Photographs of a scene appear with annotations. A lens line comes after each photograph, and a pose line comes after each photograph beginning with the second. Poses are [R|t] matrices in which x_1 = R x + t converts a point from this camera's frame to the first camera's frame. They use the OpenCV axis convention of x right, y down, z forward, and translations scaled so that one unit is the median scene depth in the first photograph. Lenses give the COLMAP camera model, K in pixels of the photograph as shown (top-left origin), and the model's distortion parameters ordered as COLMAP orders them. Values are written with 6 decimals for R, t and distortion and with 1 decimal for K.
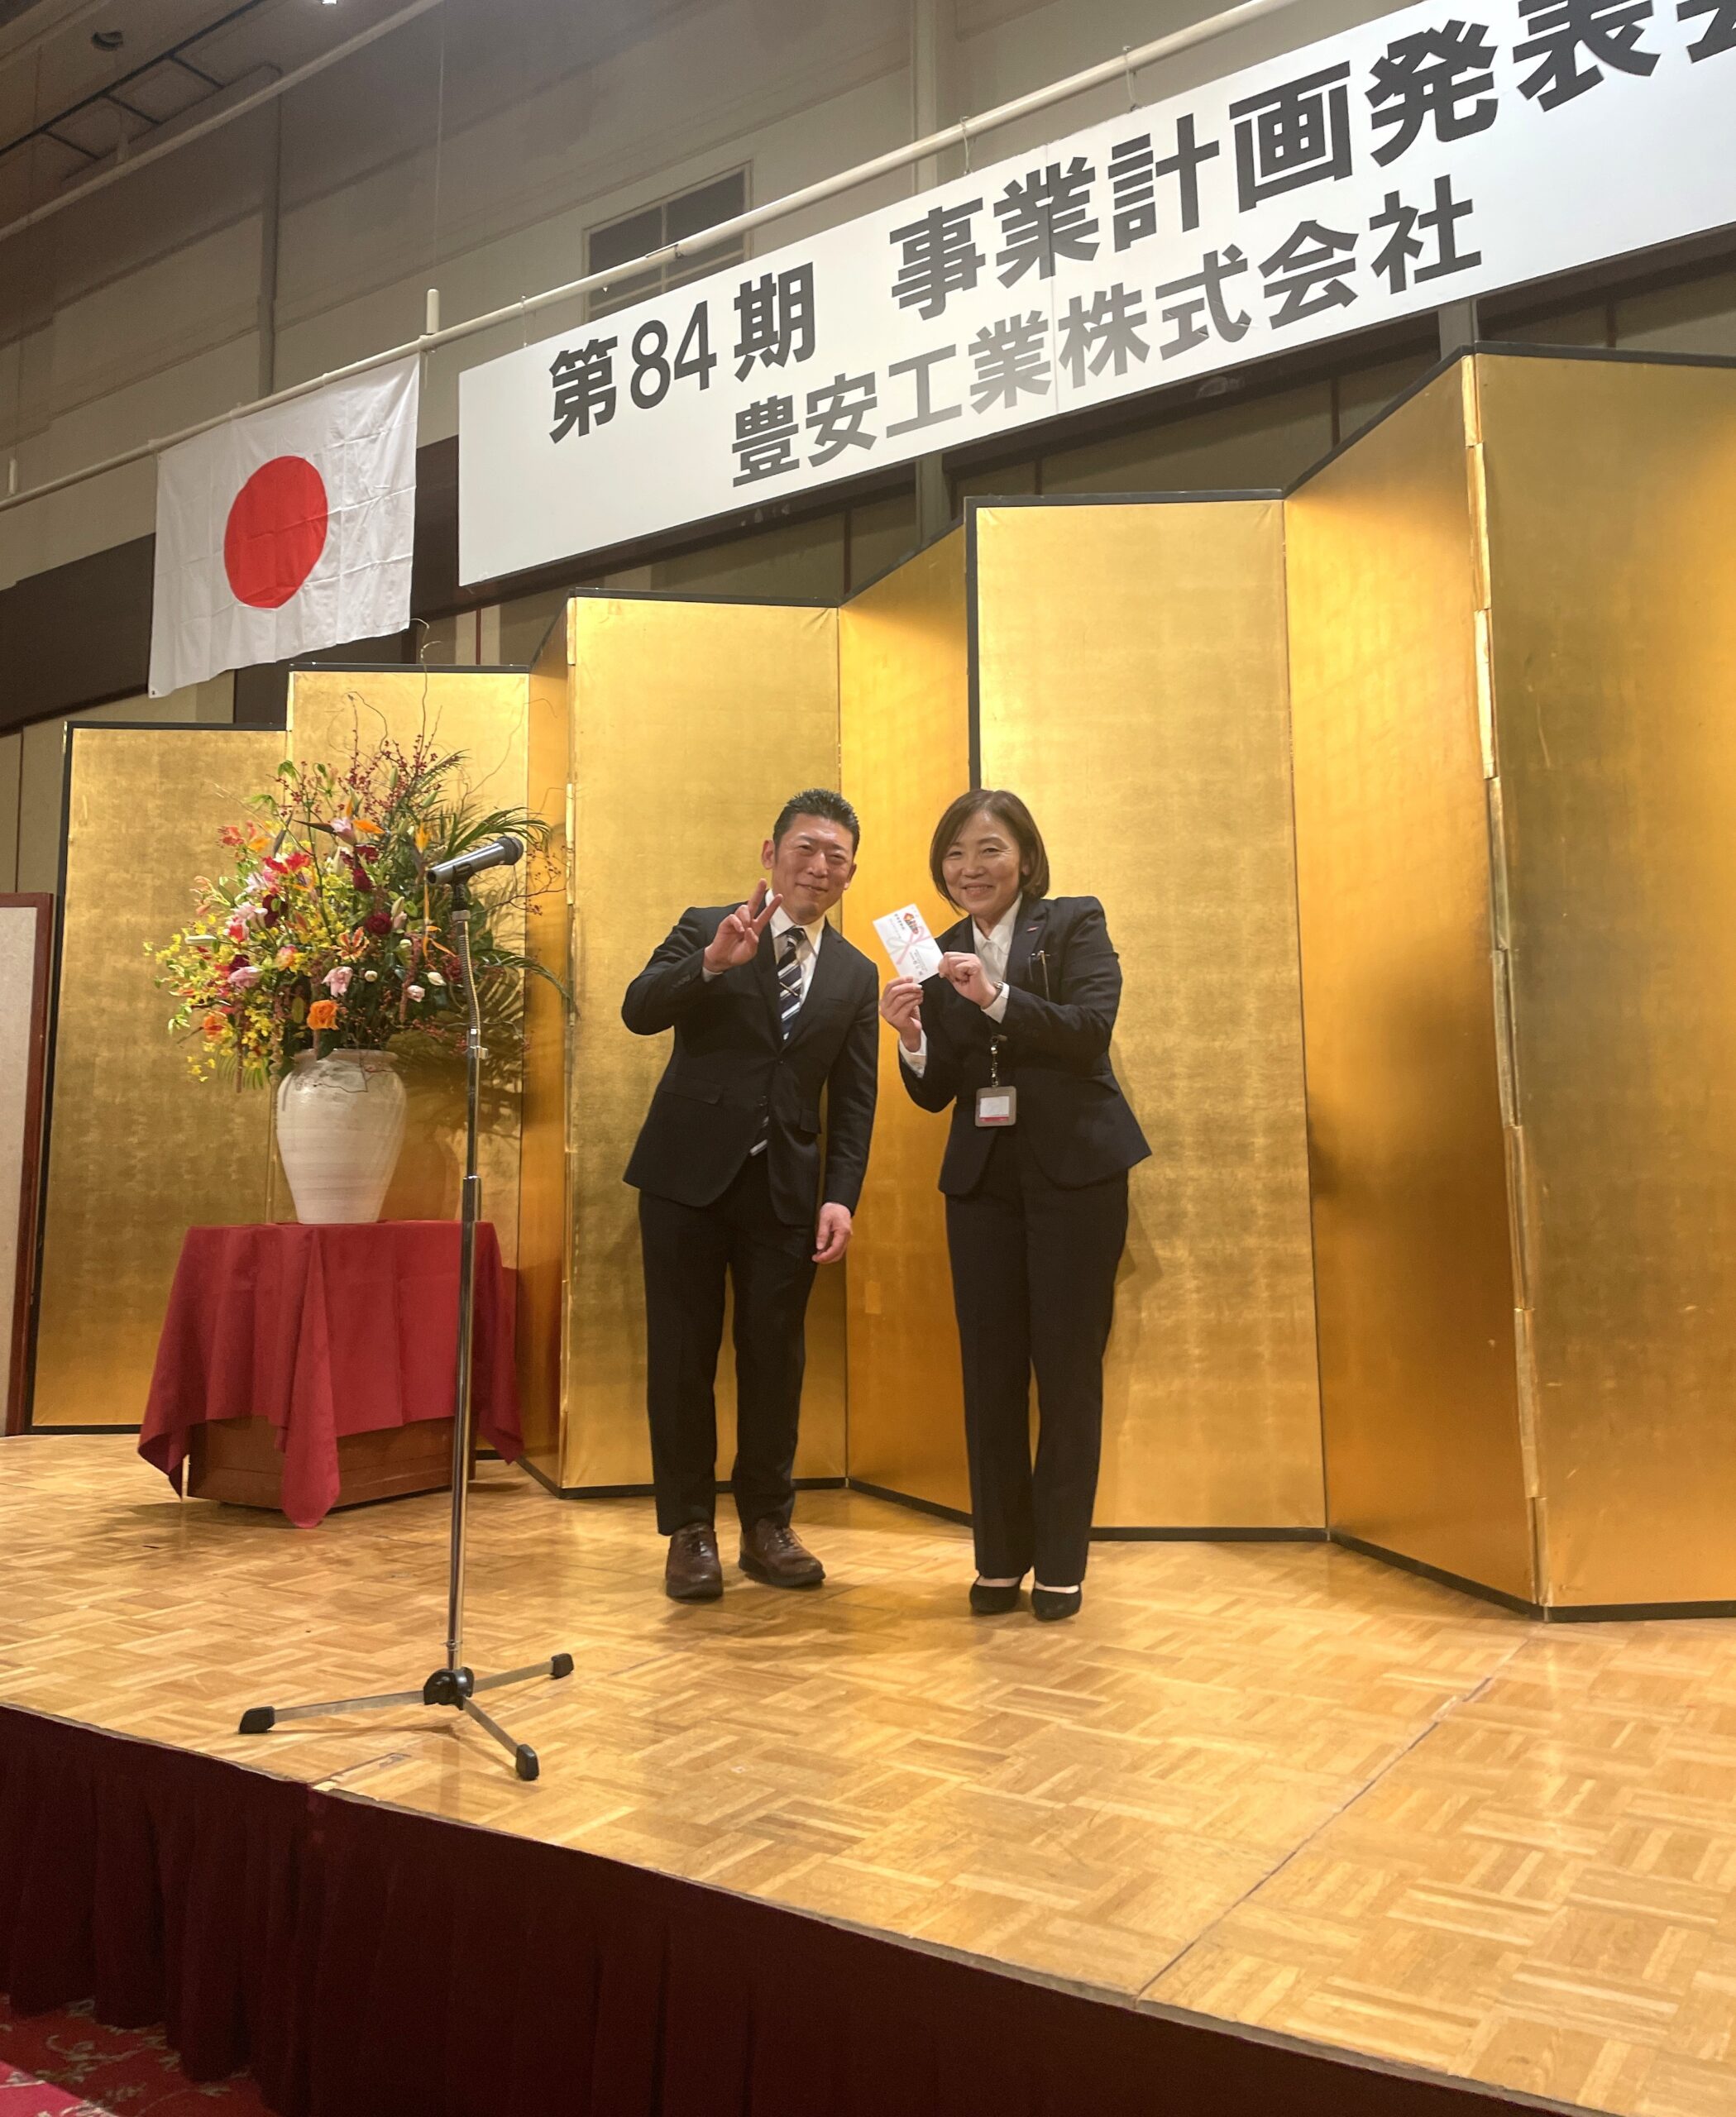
lens RADIAL K [[1766.3, 0, 847.7], [0, 1766.3, 966.2], [0, 0, 1]] dist [0.082637, -0.113110]
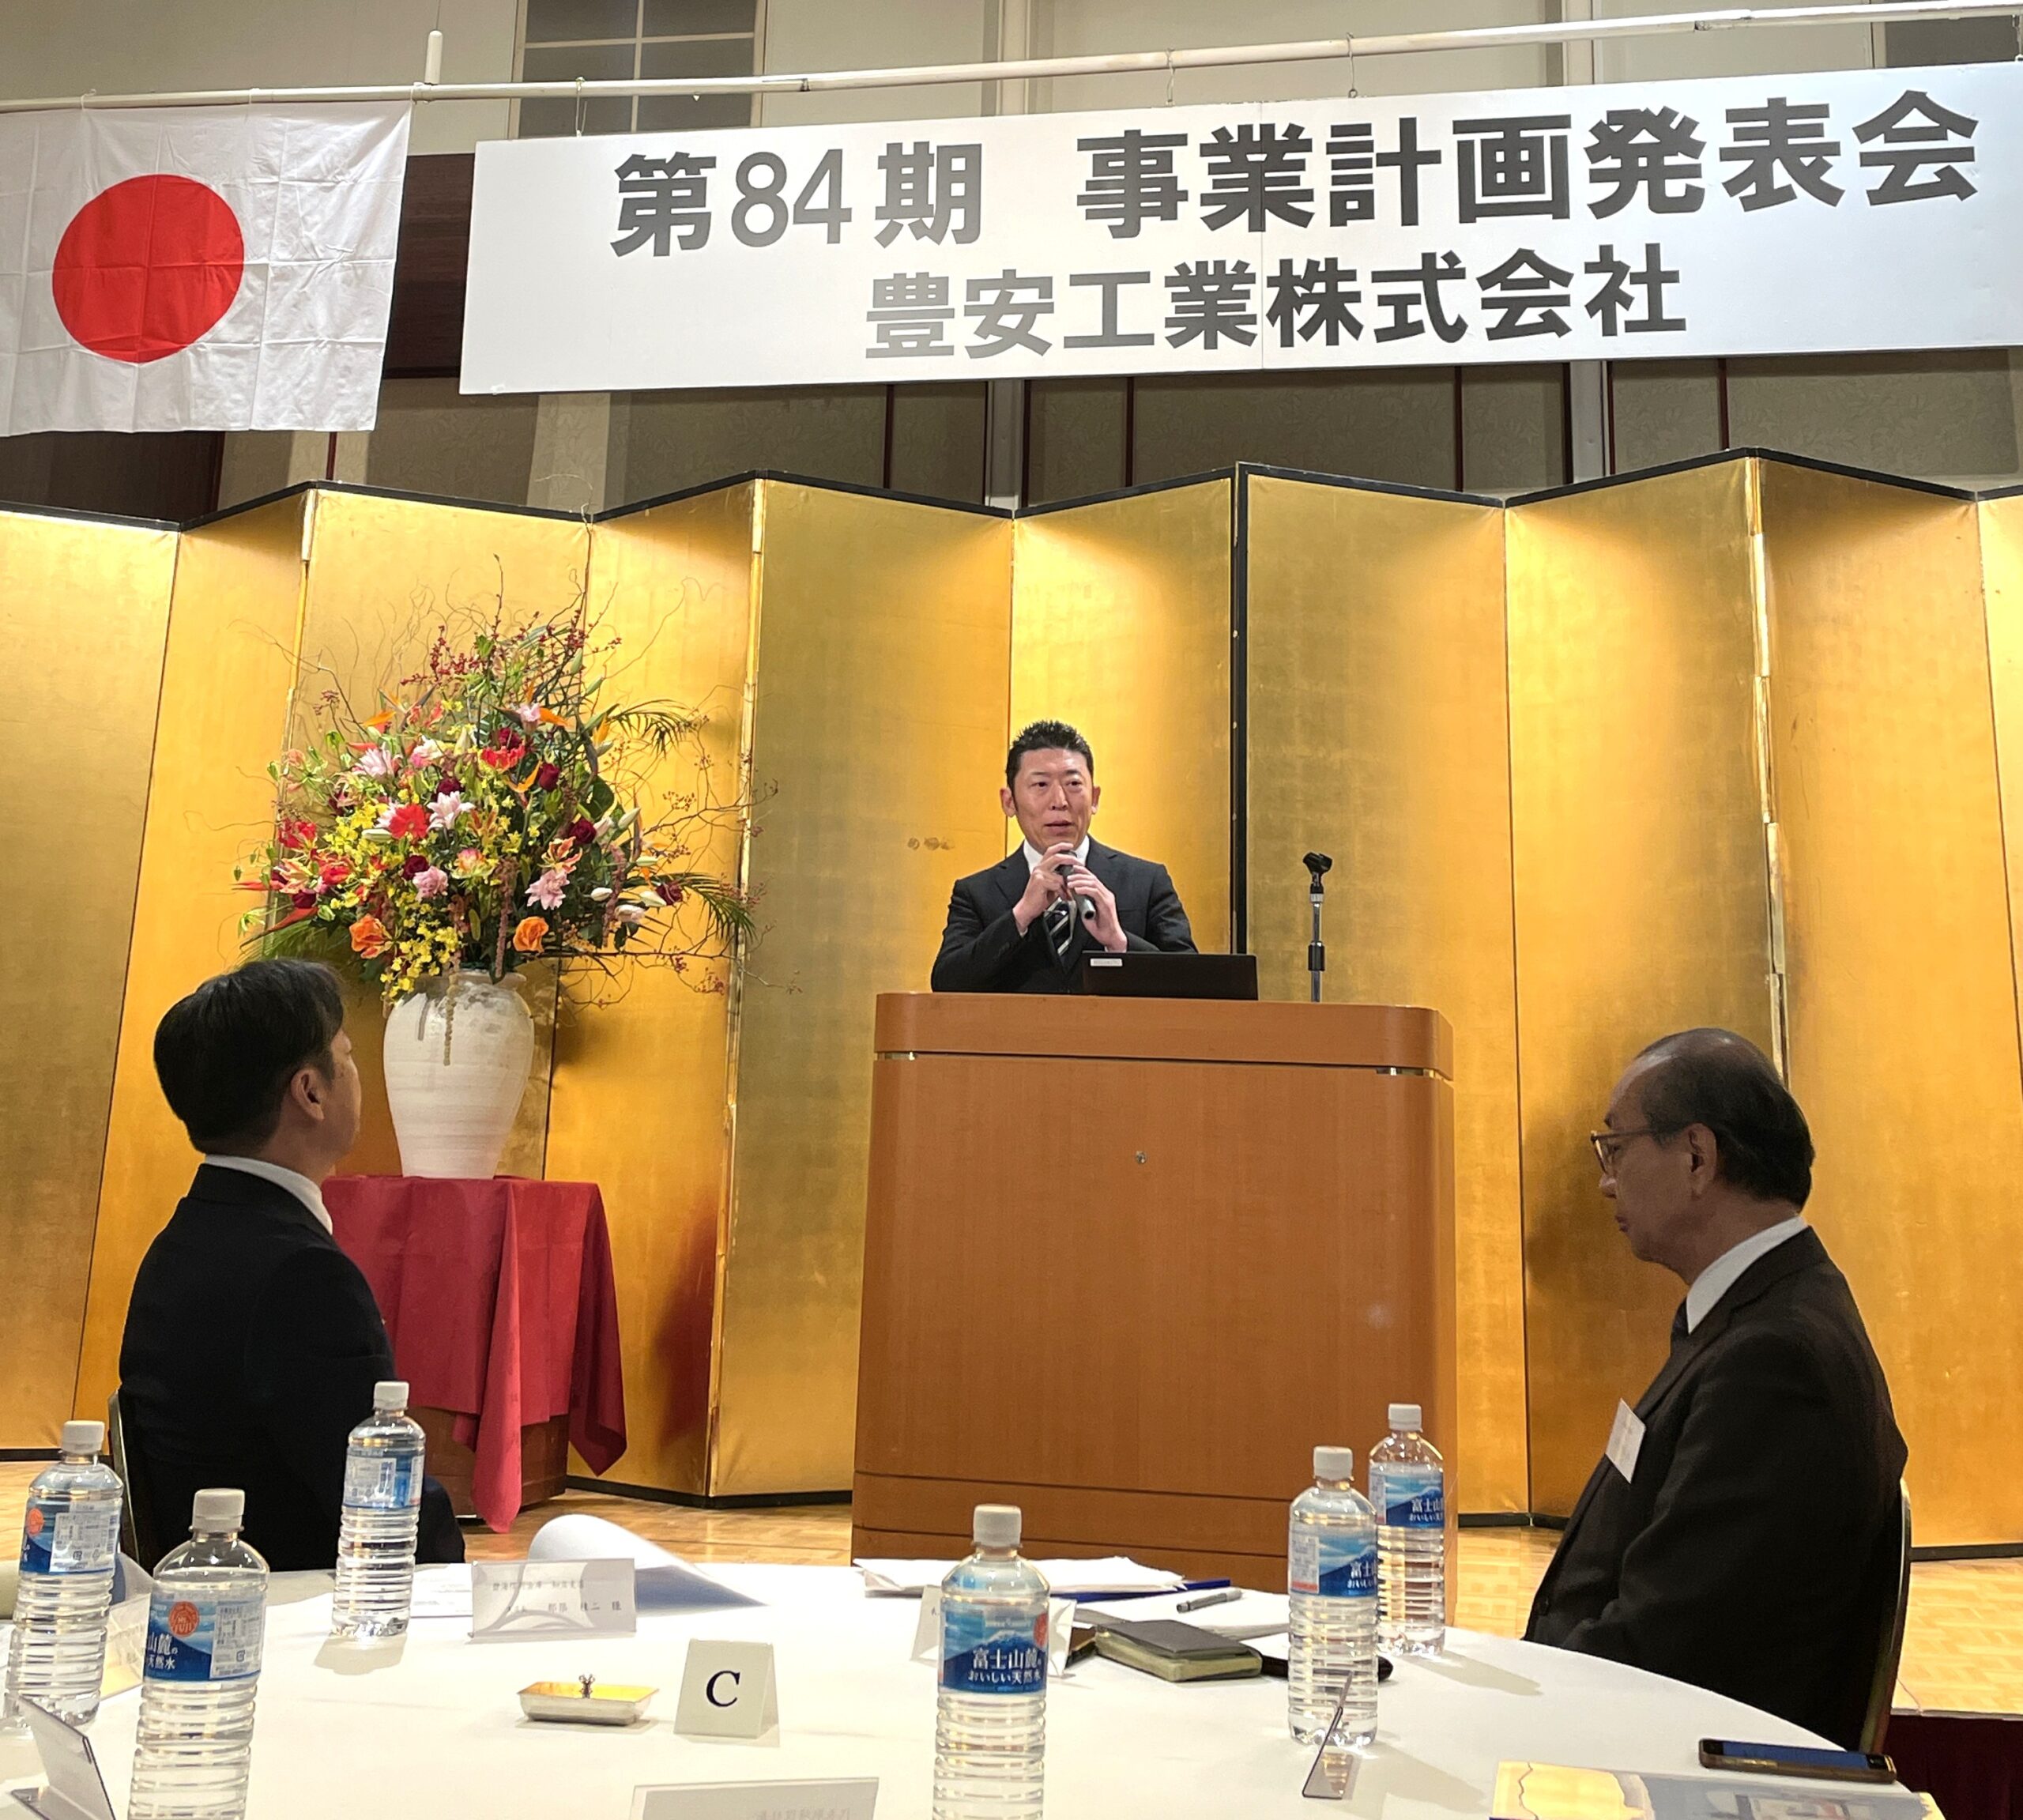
lens RADIAL K [[2851.3, 0, 1002.4], [0, 2851.3, 428.5], [0, 0, 1]] dist [0.109415, 0.000000]
pose [[0.916502, 0.133901, 0.376954, -0.620558], [-0.084817, 0.985935, -0.144006, -0.033348], [-0.390935, 0.100010, 0.914969, -0.410901]]
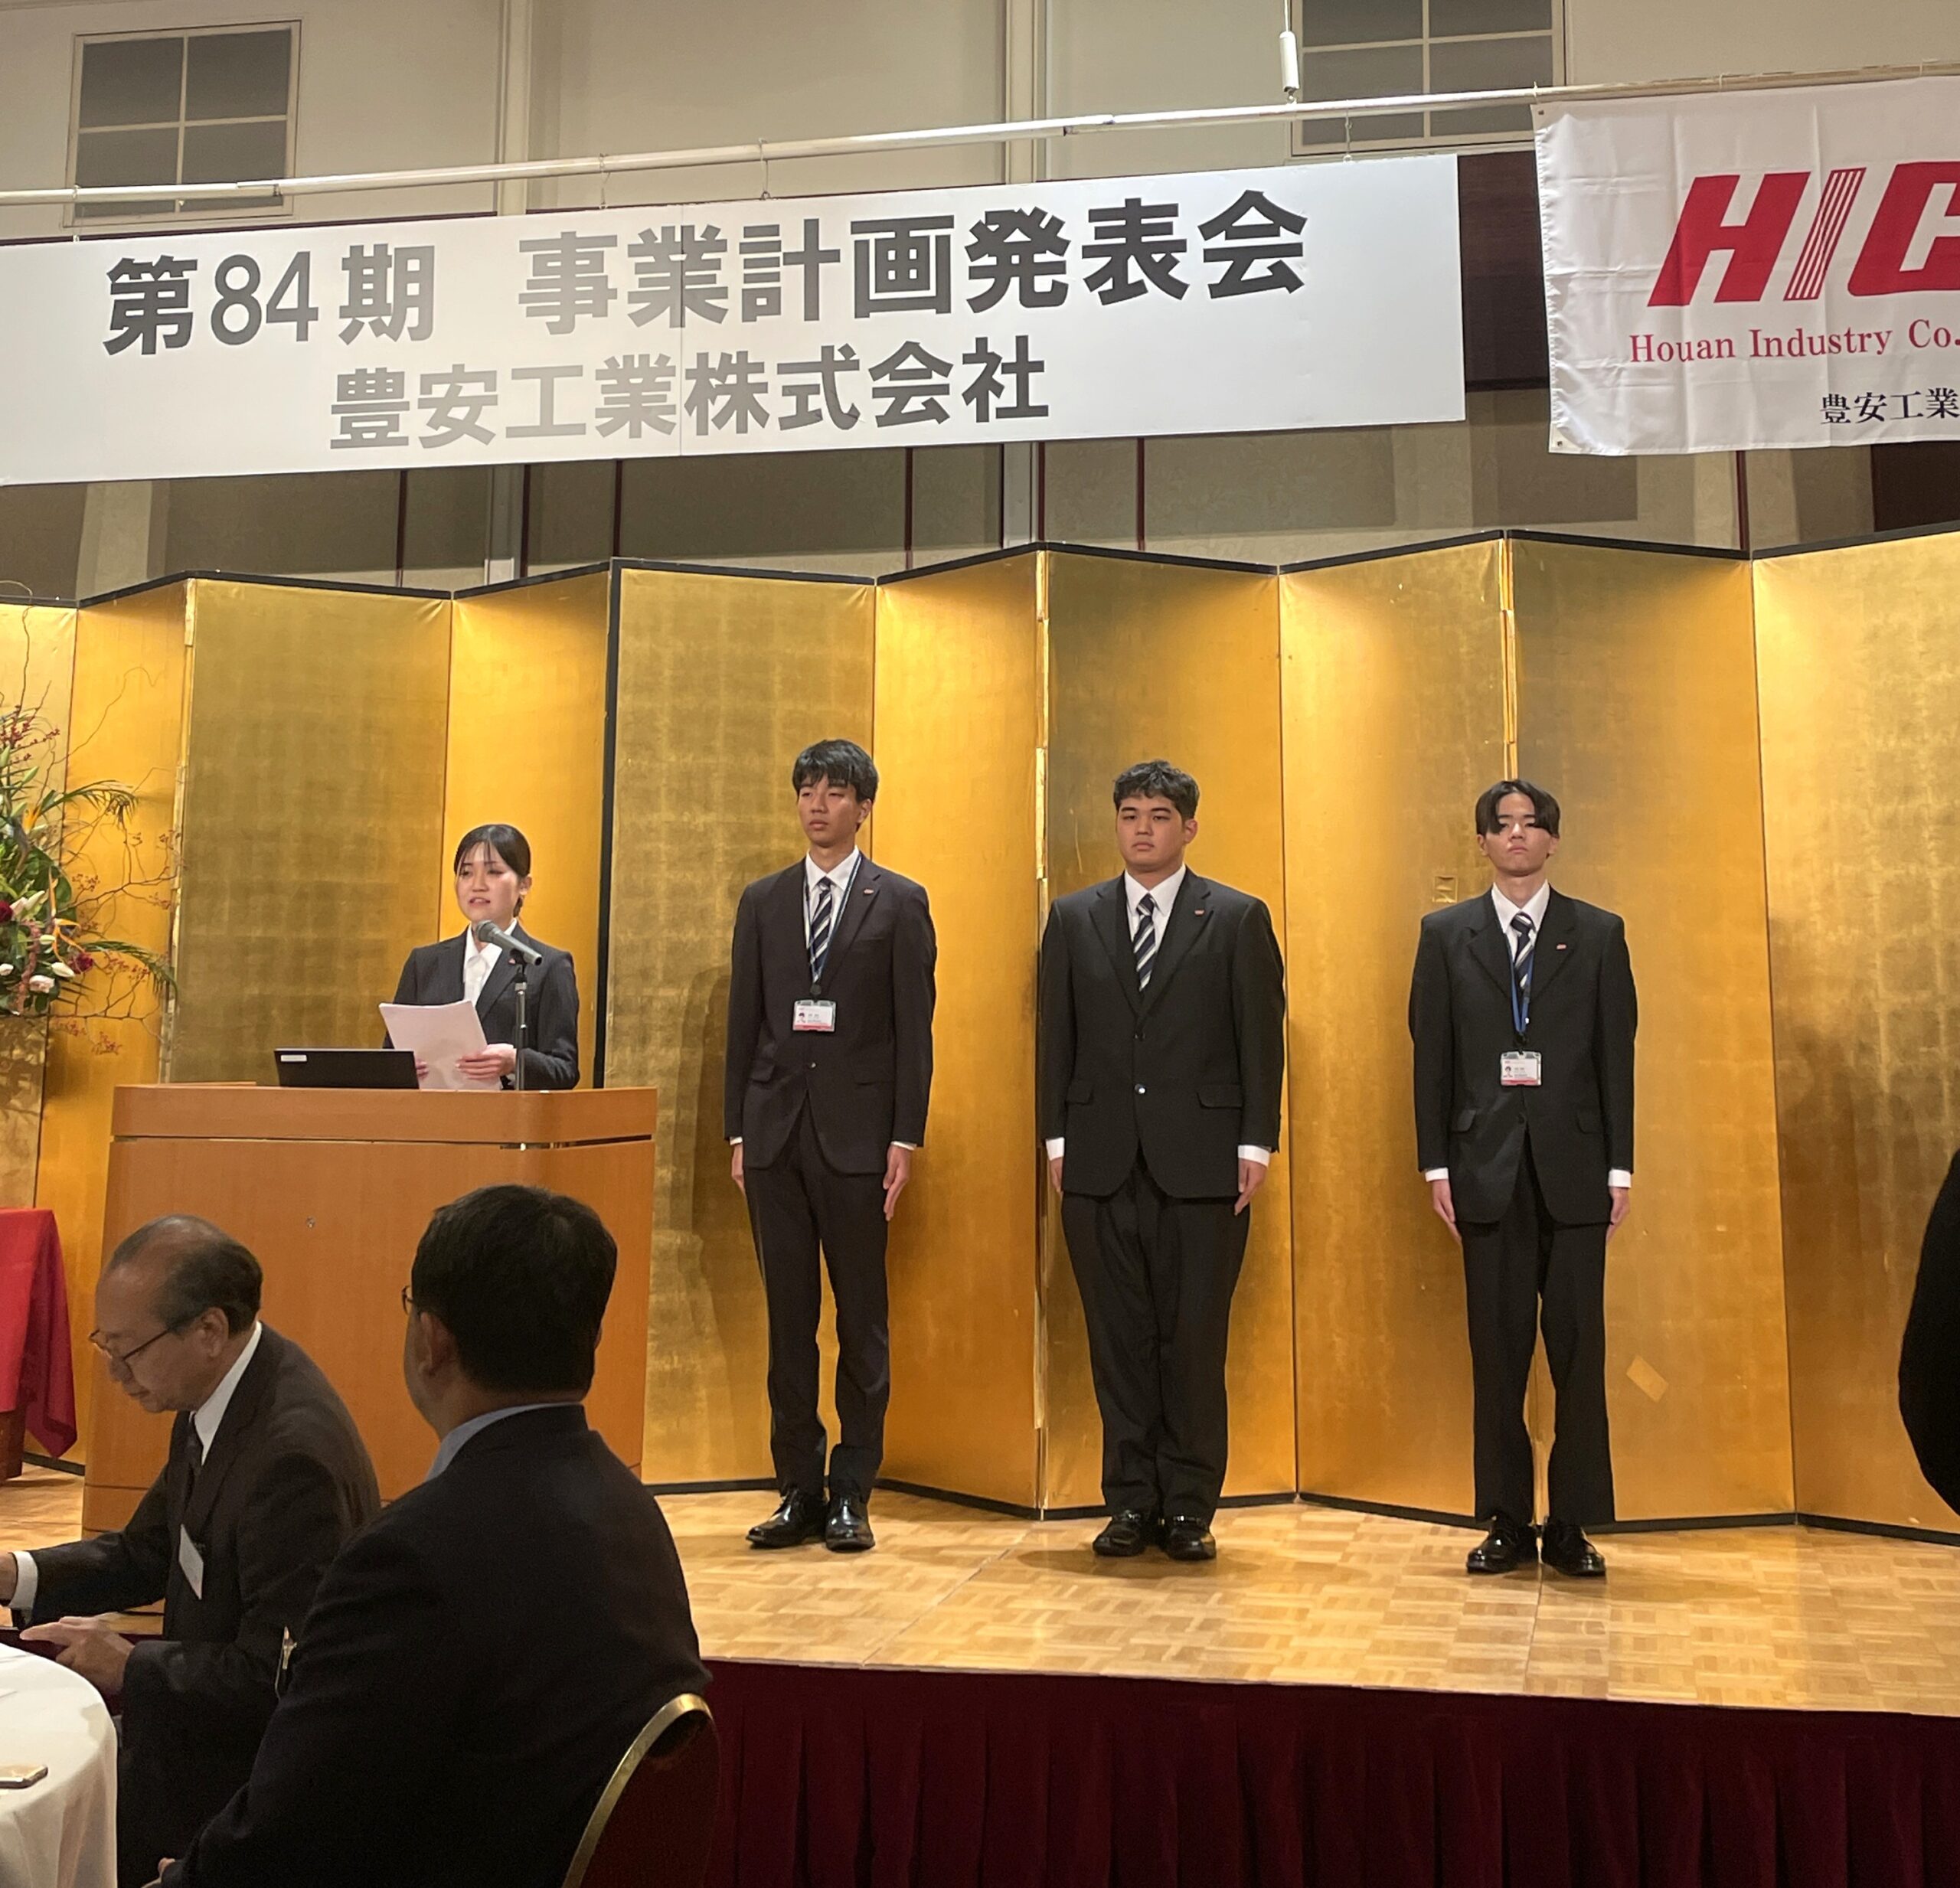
lens RADIAL K [[2956.1, 0, 1002.9], [0, 2956.1, 537.0], [0, 0, 1]] dist [0.107320, 0.000000]
pose [[0.928754, 0.079791, 0.362007, -0.354660], [-0.062364, 0.996273, -0.059591, -0.164861], [-0.365412, 0.032769, 0.930269, -0.768372]]
